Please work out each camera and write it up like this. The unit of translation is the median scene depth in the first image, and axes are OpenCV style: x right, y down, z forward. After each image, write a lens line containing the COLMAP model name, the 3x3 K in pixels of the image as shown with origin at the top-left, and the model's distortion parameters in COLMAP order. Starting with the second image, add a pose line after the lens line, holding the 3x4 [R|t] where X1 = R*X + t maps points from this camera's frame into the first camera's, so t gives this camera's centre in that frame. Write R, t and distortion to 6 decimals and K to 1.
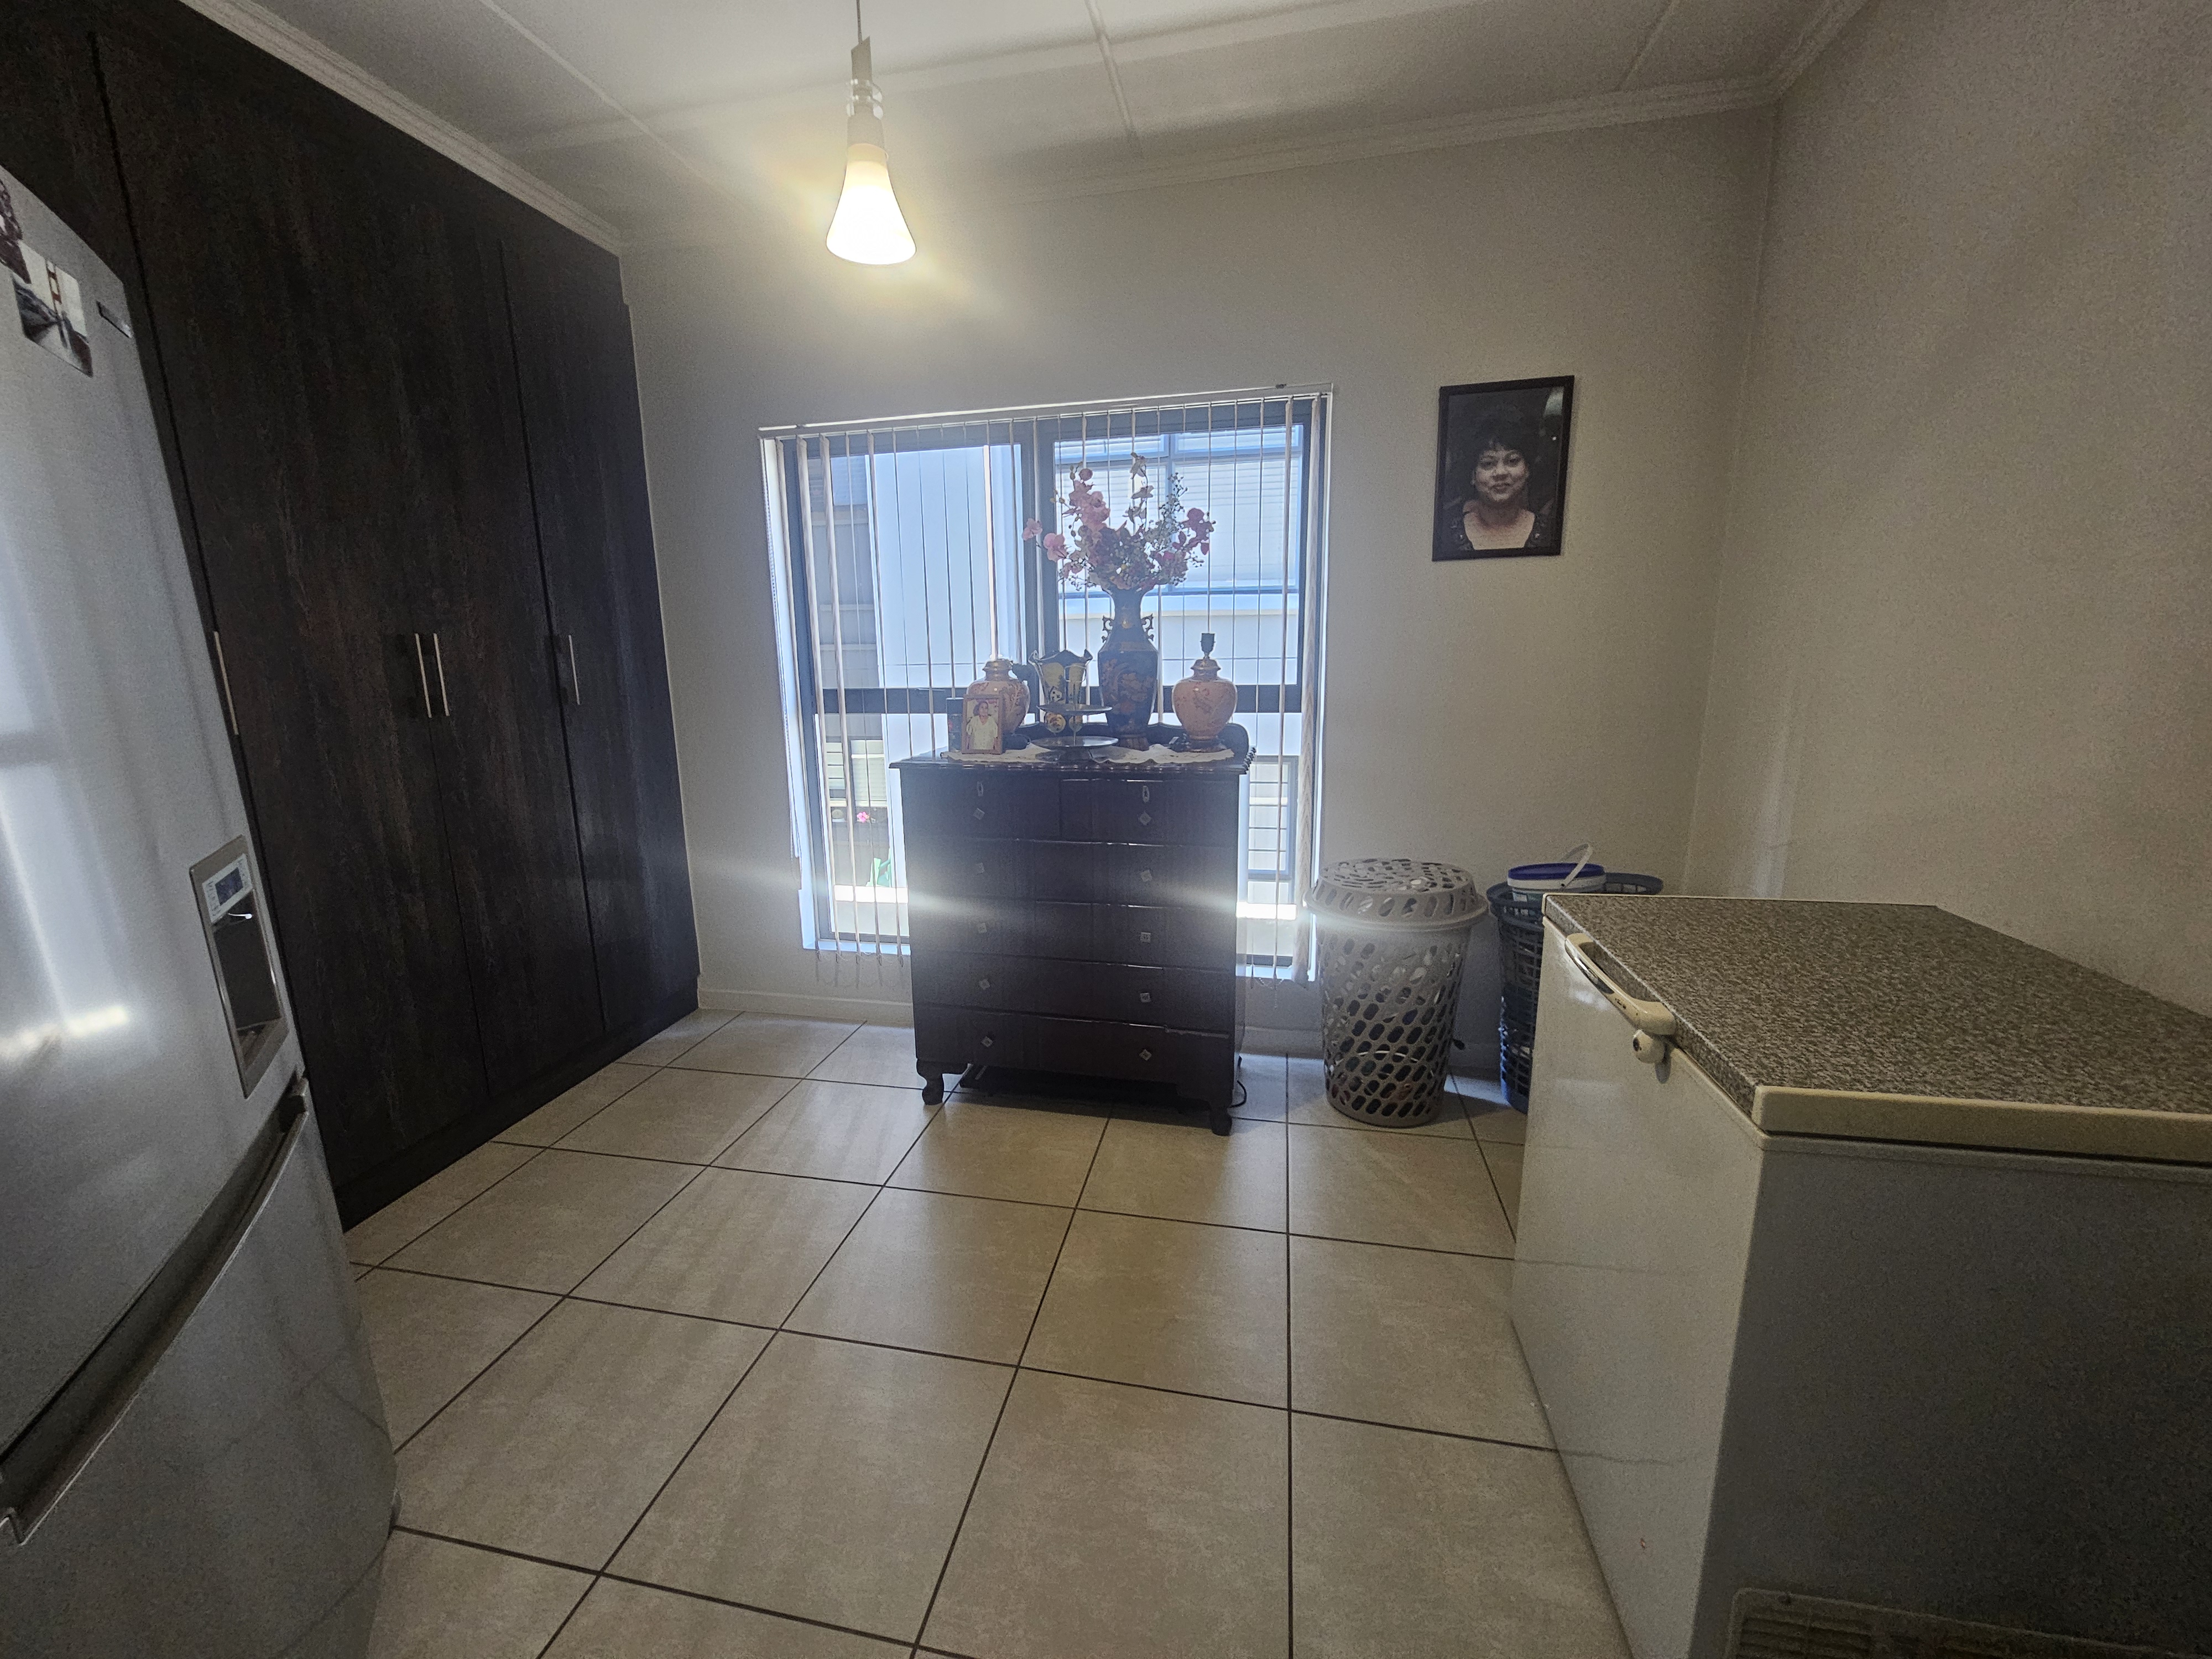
lens RADIAL K [[912.1, 0, 1100.4], [0, 912.1, 831.4], [0, 0, 1]] dist [0.003046, -0.000561]
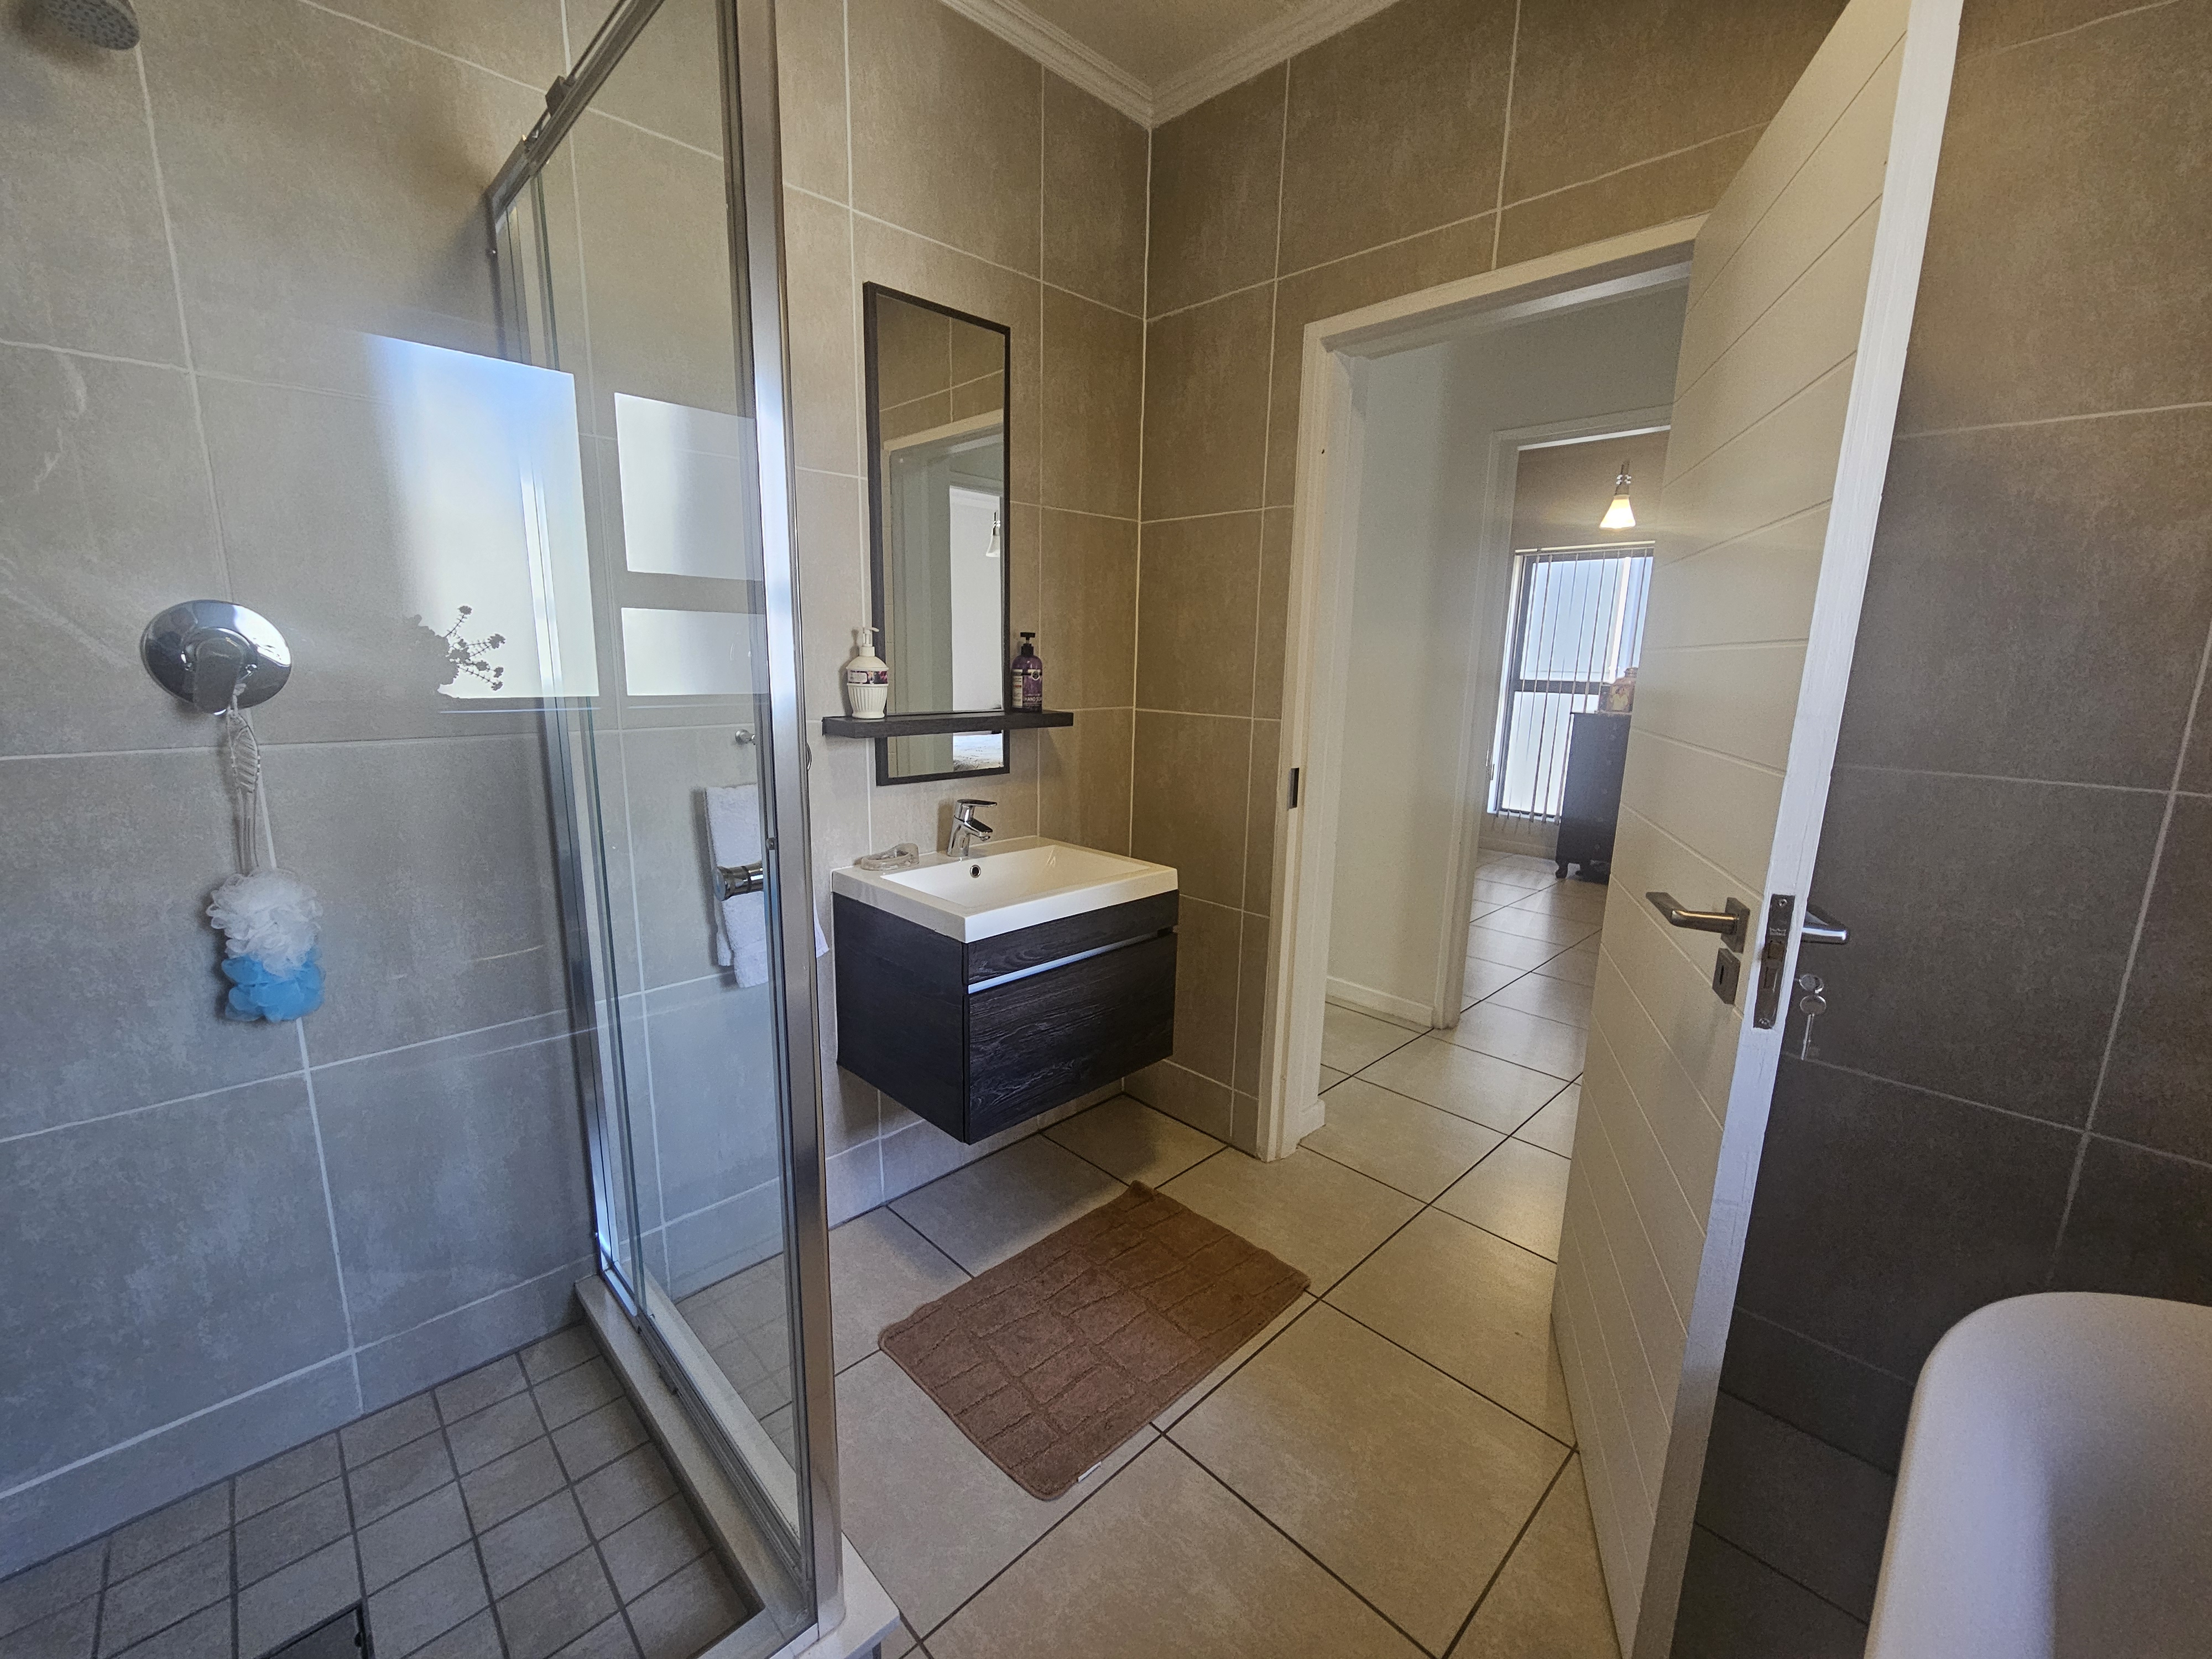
lens RADIAL K [[912.1, 0, 1099.3], [0, 912.1, 830.8], [0, 0, 1]] dist [0.003046, -0.000561]
pose [[0.825978, 0.139954, -0.546053, 0.069644], [-0.148925, 0.988450, 0.028072, 0.289660], [0.543675, 0.058134, 0.837280, -1.328733]]
